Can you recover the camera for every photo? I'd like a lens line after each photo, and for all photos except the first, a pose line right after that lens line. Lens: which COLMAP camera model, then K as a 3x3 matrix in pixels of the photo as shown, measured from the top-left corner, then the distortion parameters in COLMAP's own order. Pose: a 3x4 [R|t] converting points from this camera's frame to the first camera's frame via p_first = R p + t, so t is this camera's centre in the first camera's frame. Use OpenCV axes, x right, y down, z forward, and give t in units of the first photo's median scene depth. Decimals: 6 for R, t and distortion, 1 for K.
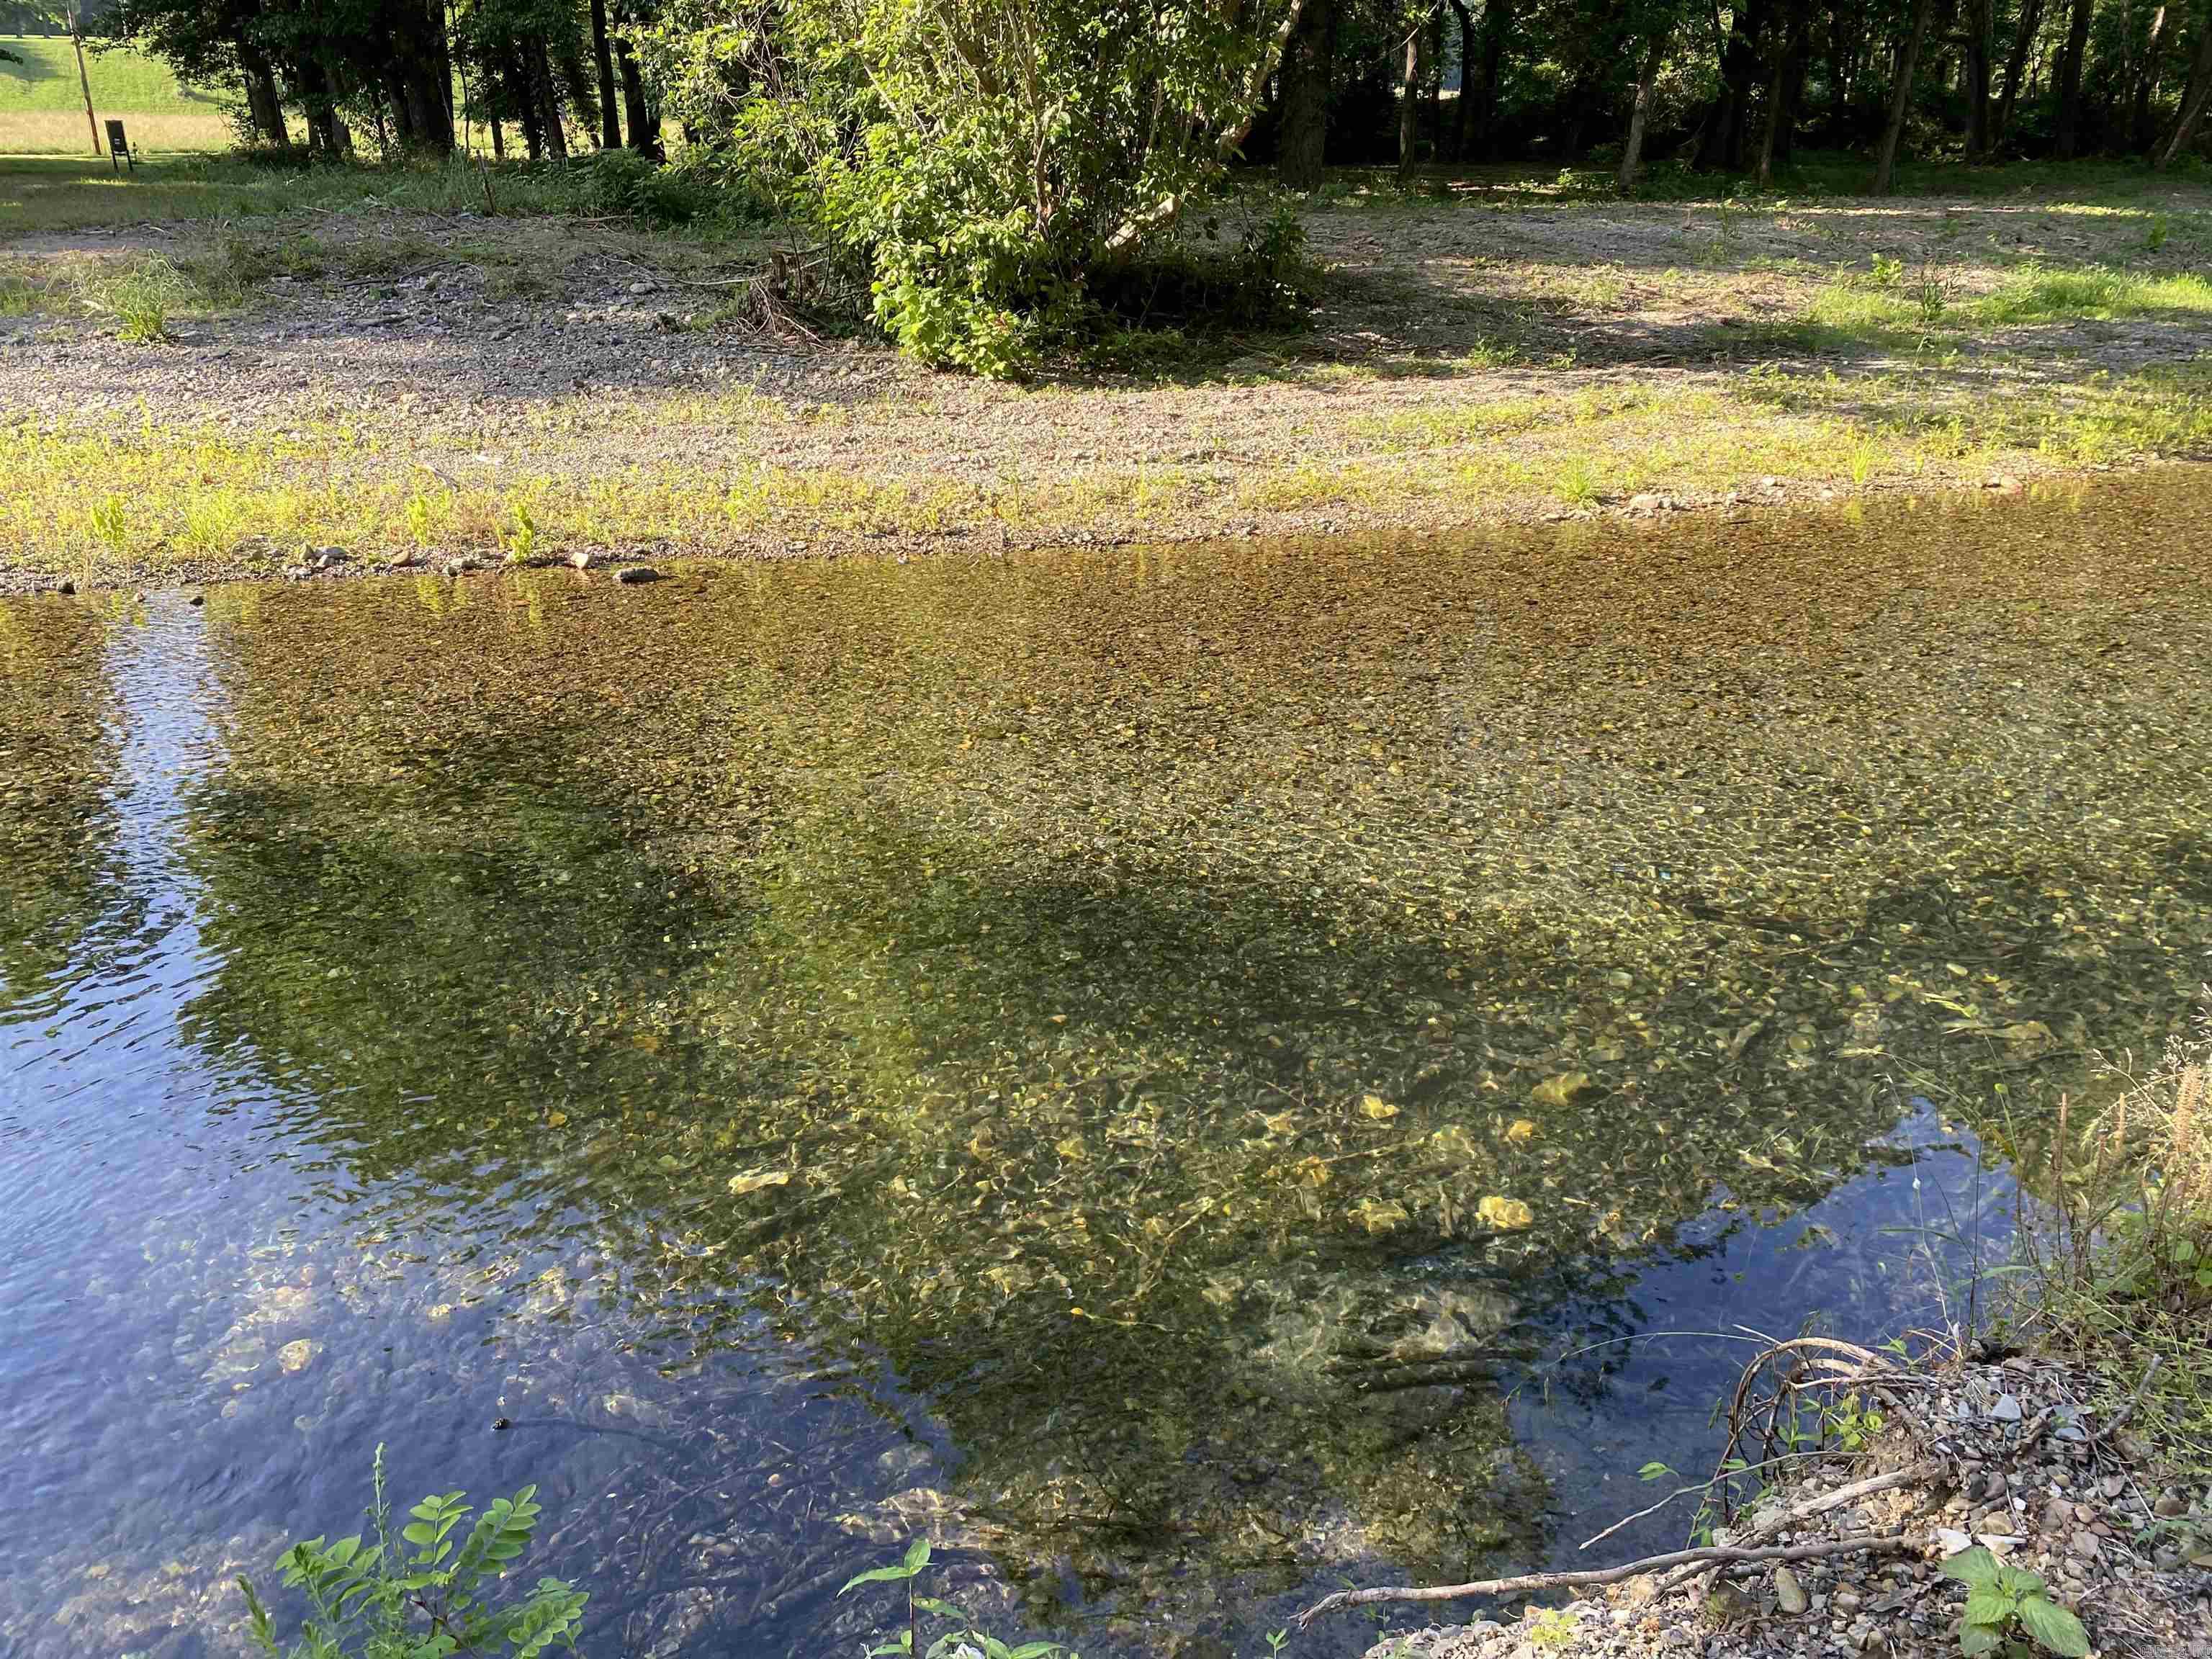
lens RADIAL K [[1844.3, 0, 1106.0], [0, 1844.3, 829.5], [0, 0, 1]] dist [0.037452, 0.007122]
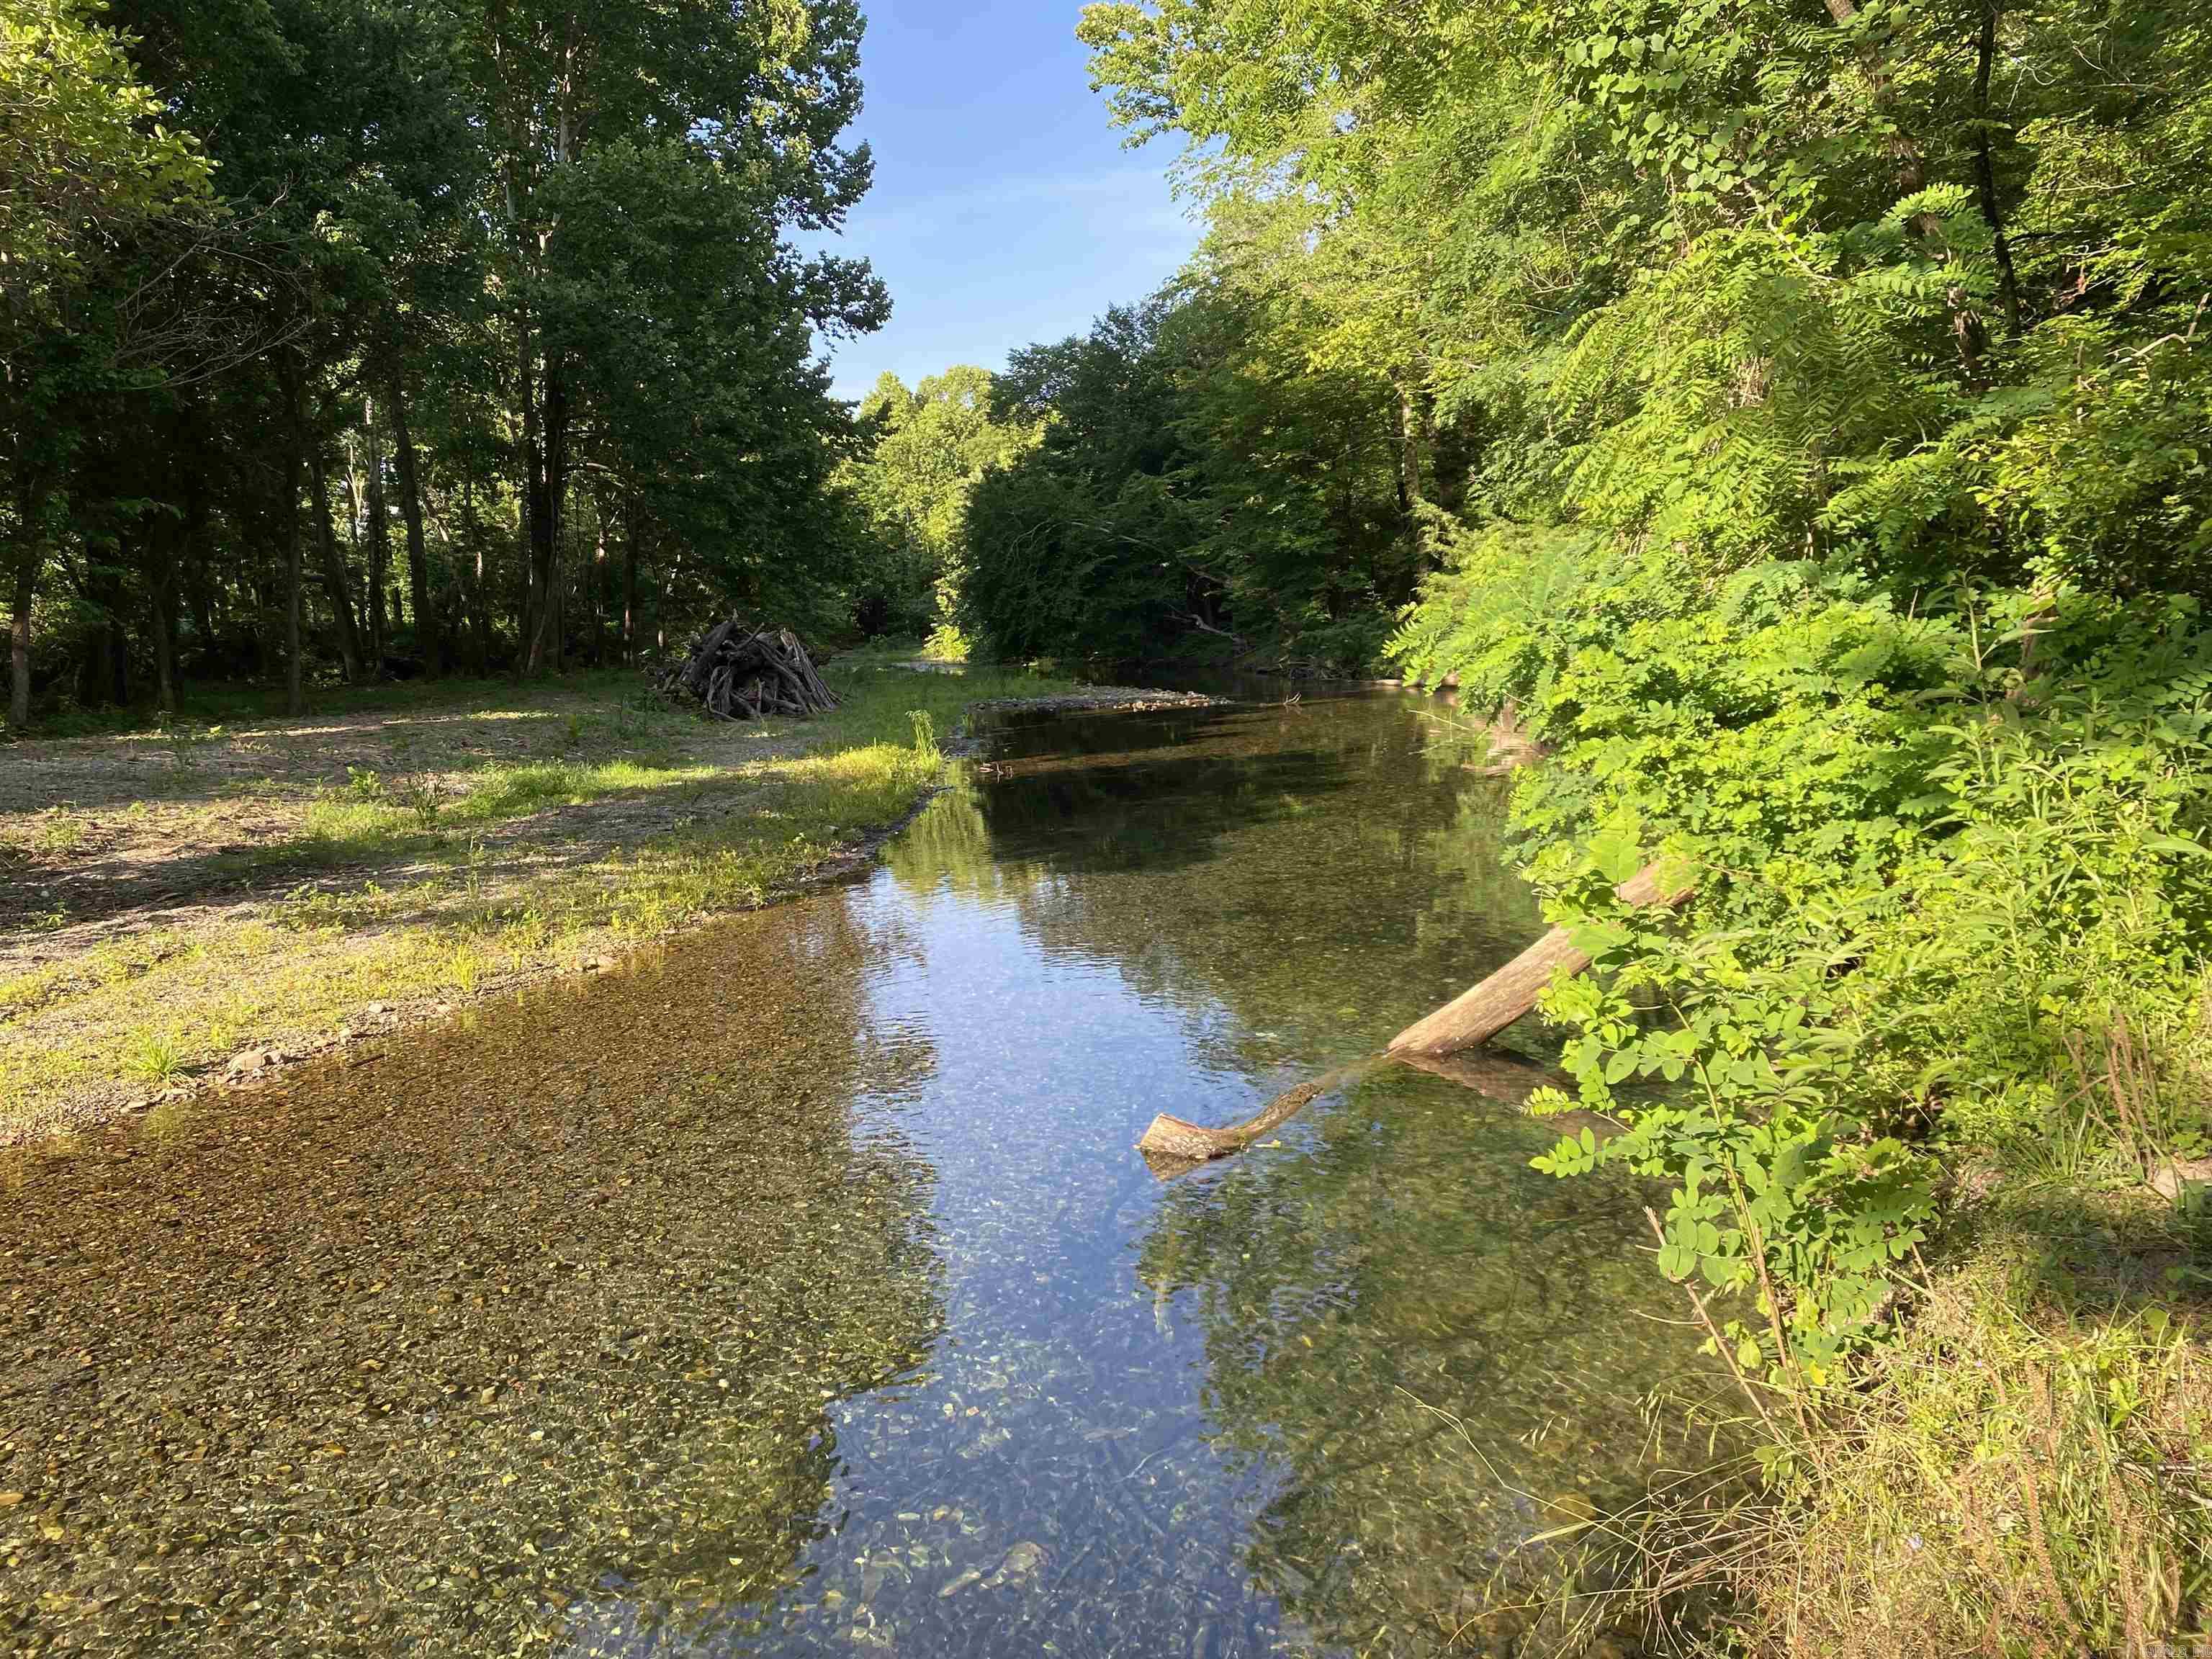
lens RADIAL K [[1844.3, 0, 1106.0], [0, 1844.3, 829.5], [0, 0, 1]] dist [0.037452, 0.007122]
pose [[0.686526, -0.129396, 0.715499, -0.017422], [0.315732, 0.939474, -0.133045, -0.033417], [-0.654978, 0.317245, 0.685828, 0.118853]]
